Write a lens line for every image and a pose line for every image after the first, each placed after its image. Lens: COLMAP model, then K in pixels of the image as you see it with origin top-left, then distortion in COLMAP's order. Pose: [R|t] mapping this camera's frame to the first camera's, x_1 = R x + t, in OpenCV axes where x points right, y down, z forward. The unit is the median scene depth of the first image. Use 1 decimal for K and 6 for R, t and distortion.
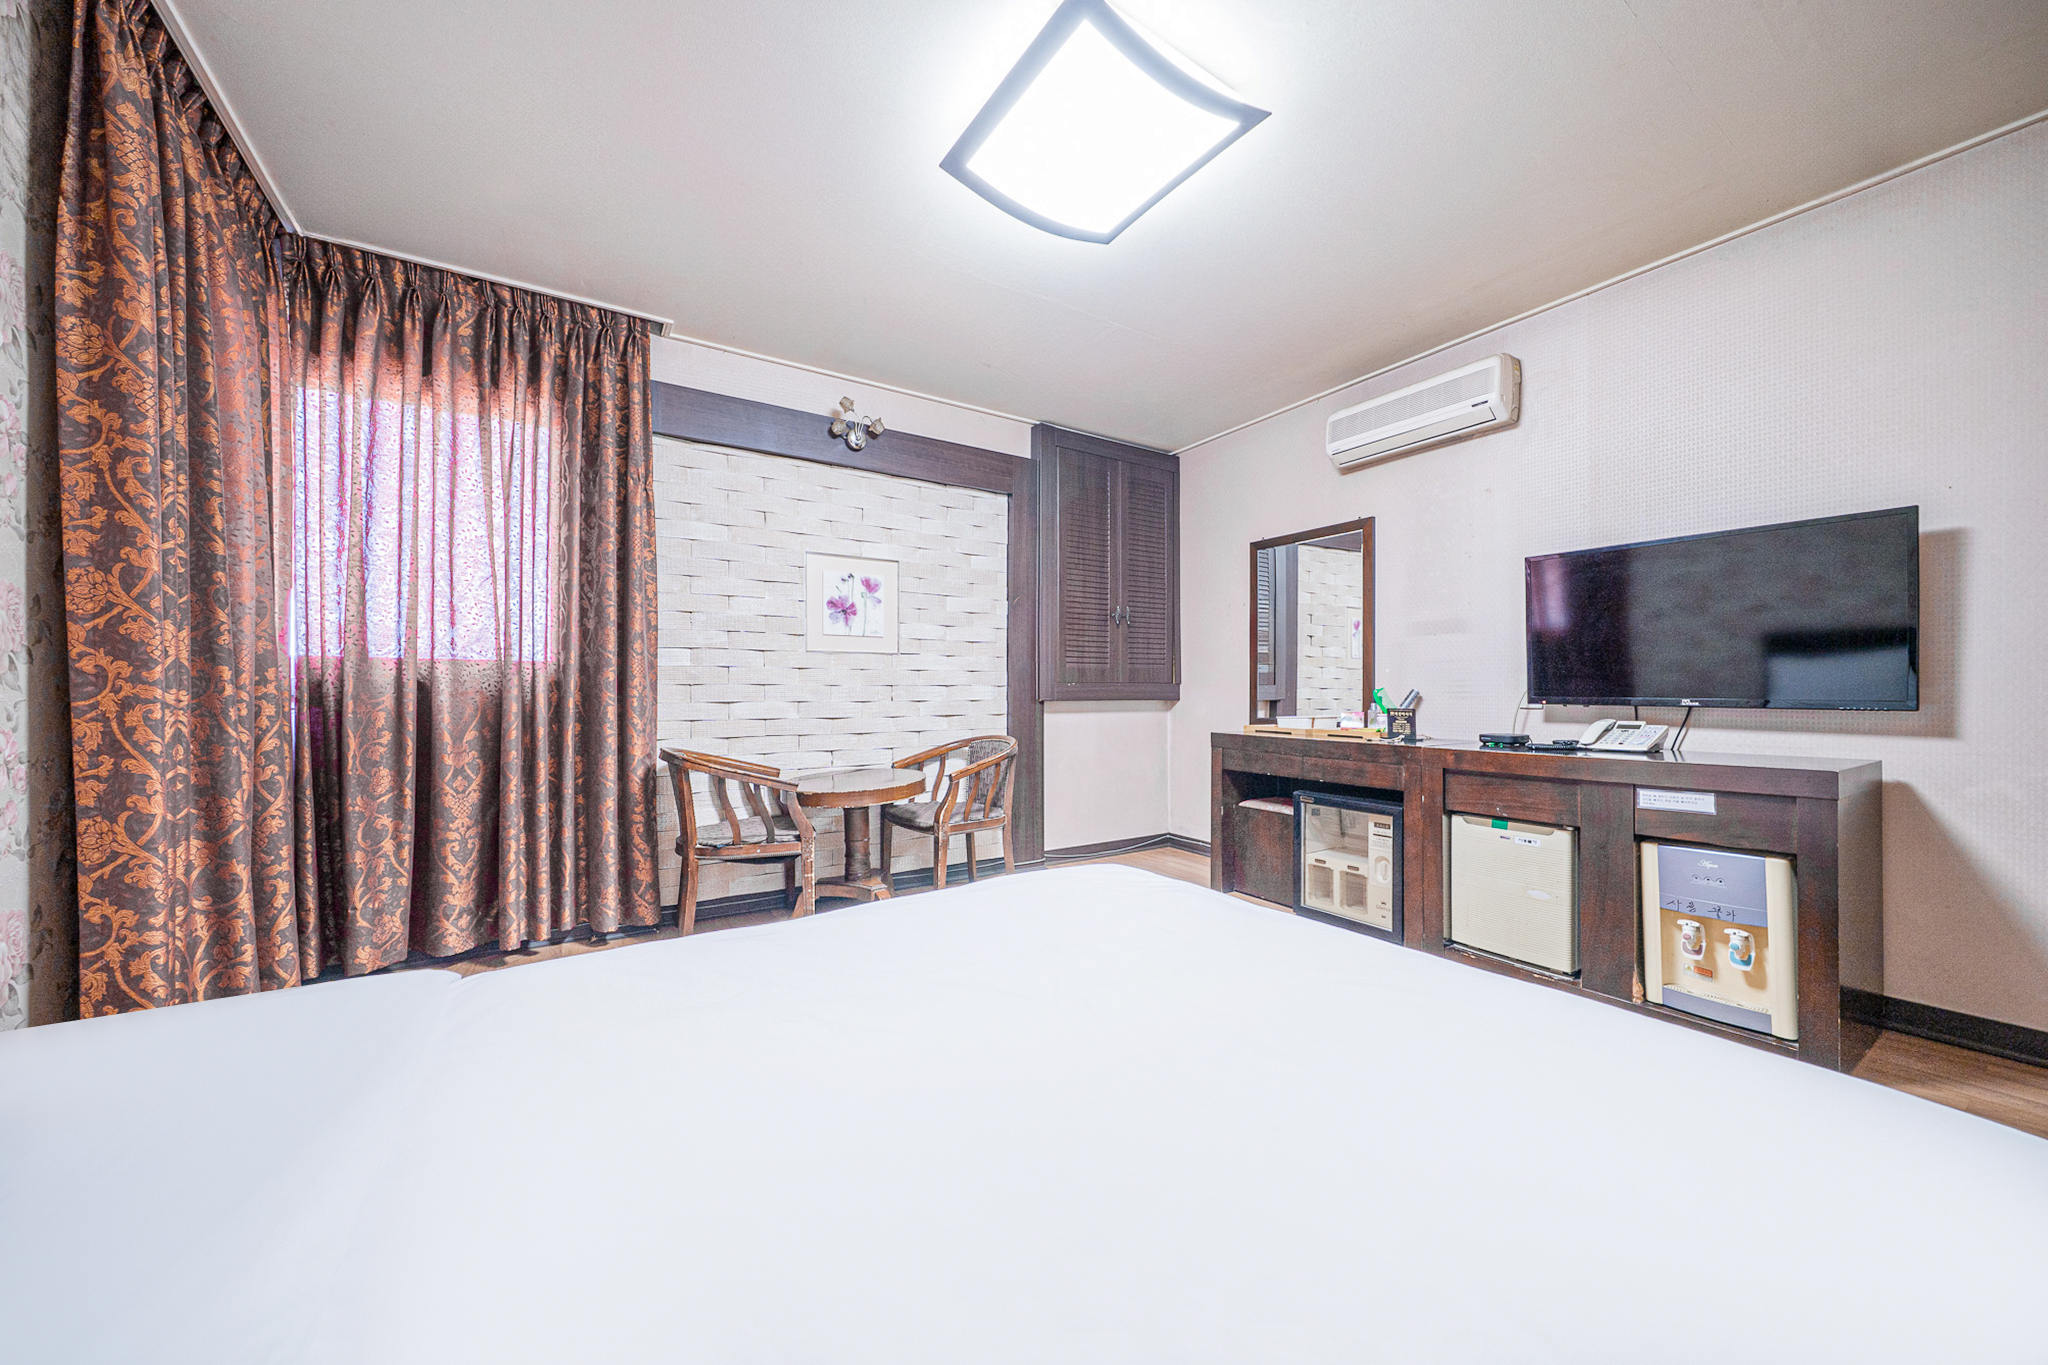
lens RADIAL K [[716.3, 0, 1012.0], [0, 716.3, 689.3], [0, 0, 1]] dist [-0.008573, 0.001862]
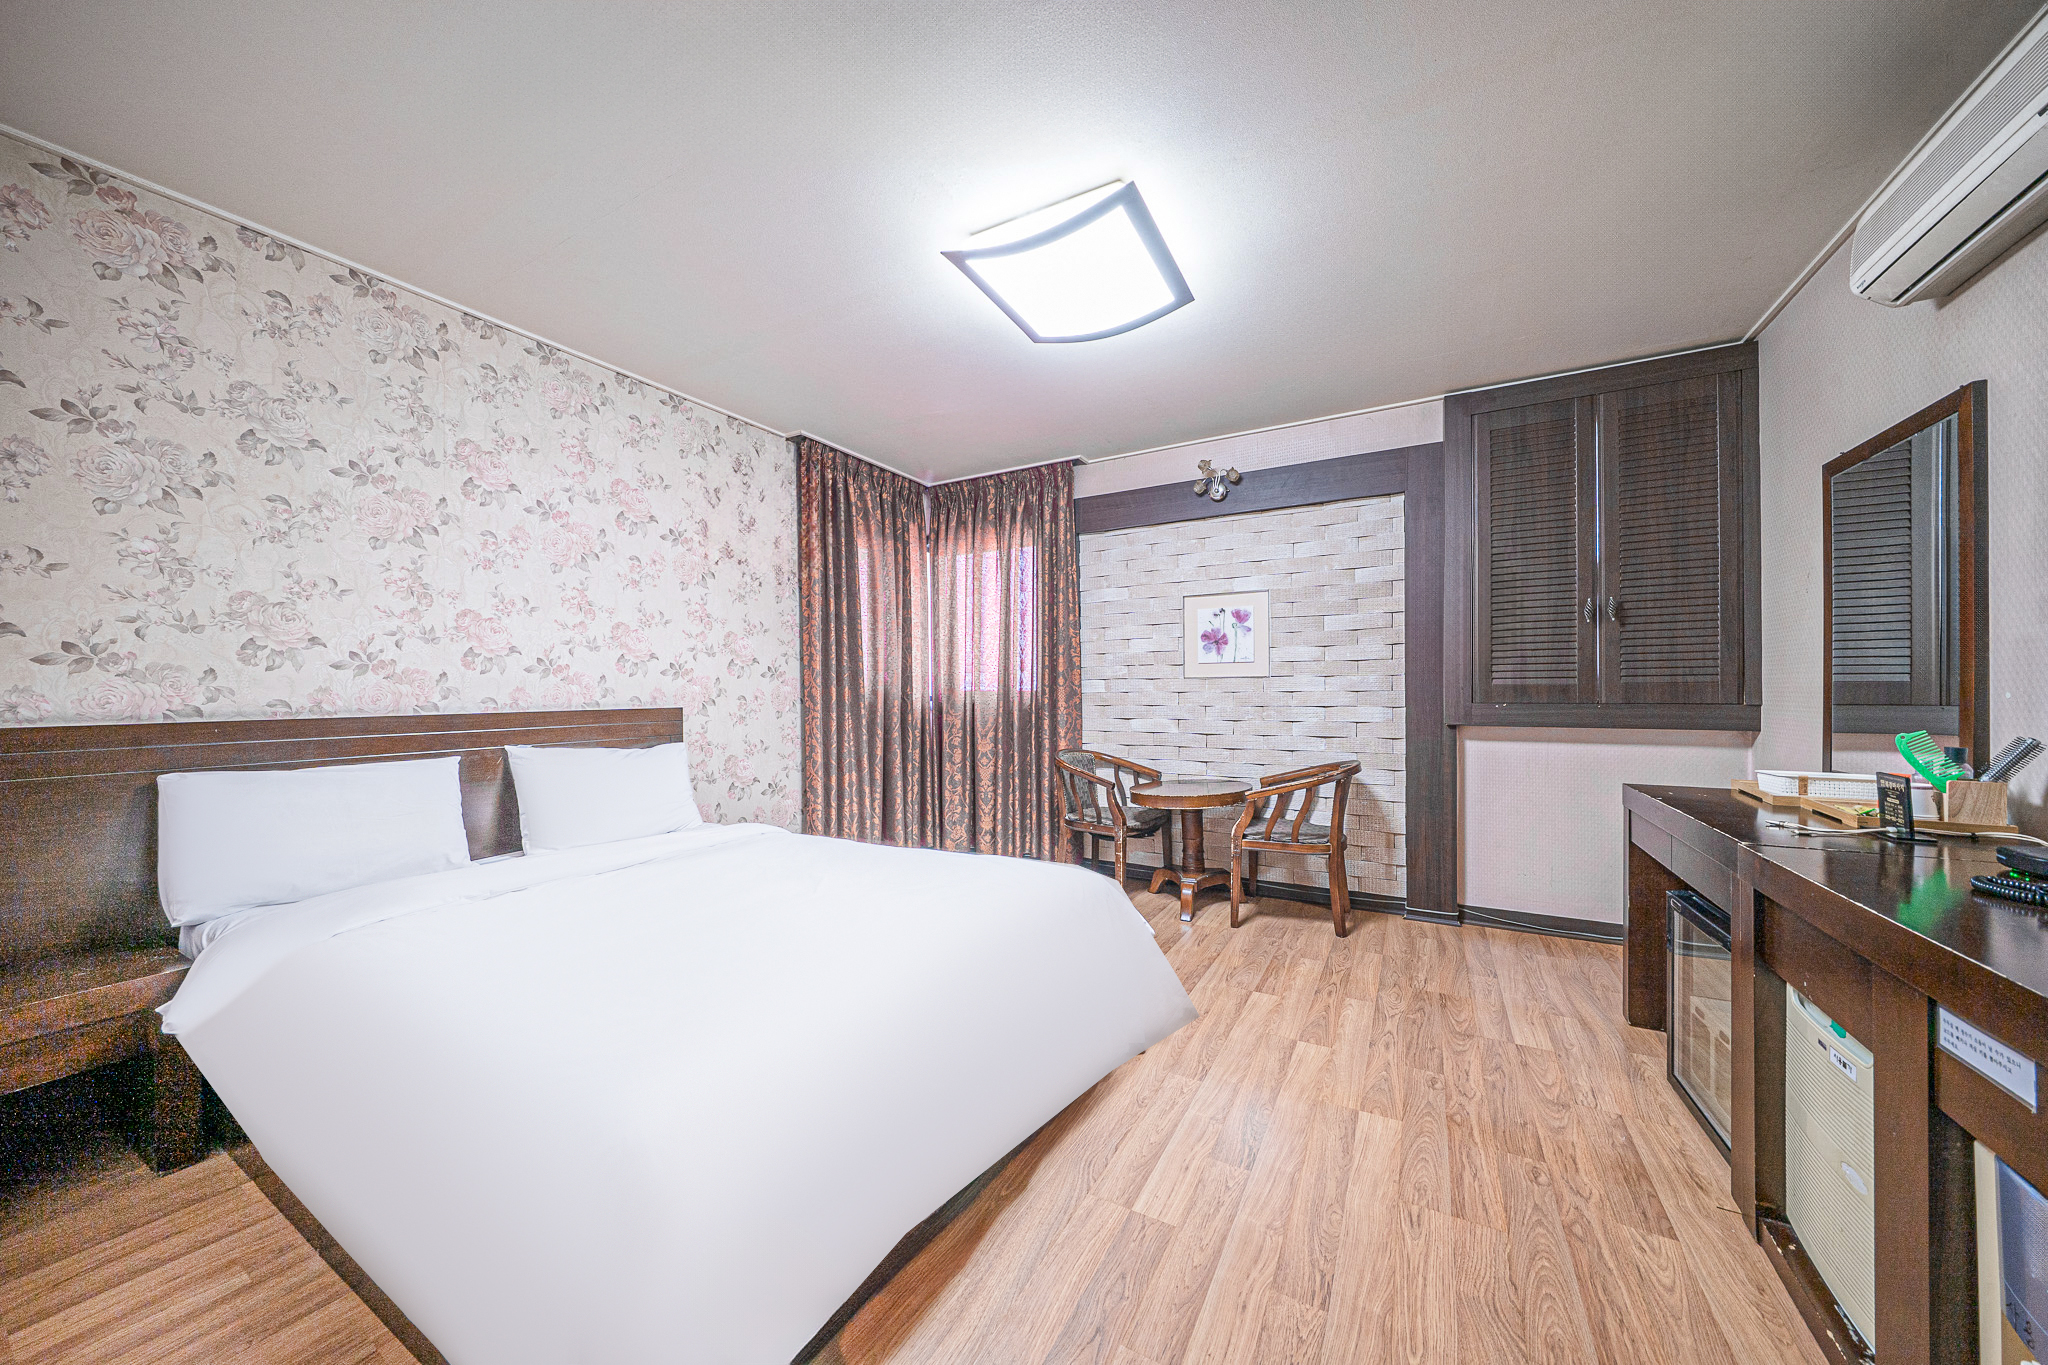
lens RADIAL K [[716.3, 0, 989.3], [0, 716.3, 697.1], [0, 0, 1]] dist [-0.008573, 0.001862]
pose [[0.454770, 0.001526, -0.890608, 0.627294], [0.008076, 0.999950, 0.005837, -0.029576], [0.890572, -0.009847, 0.454735, 0.144820]]
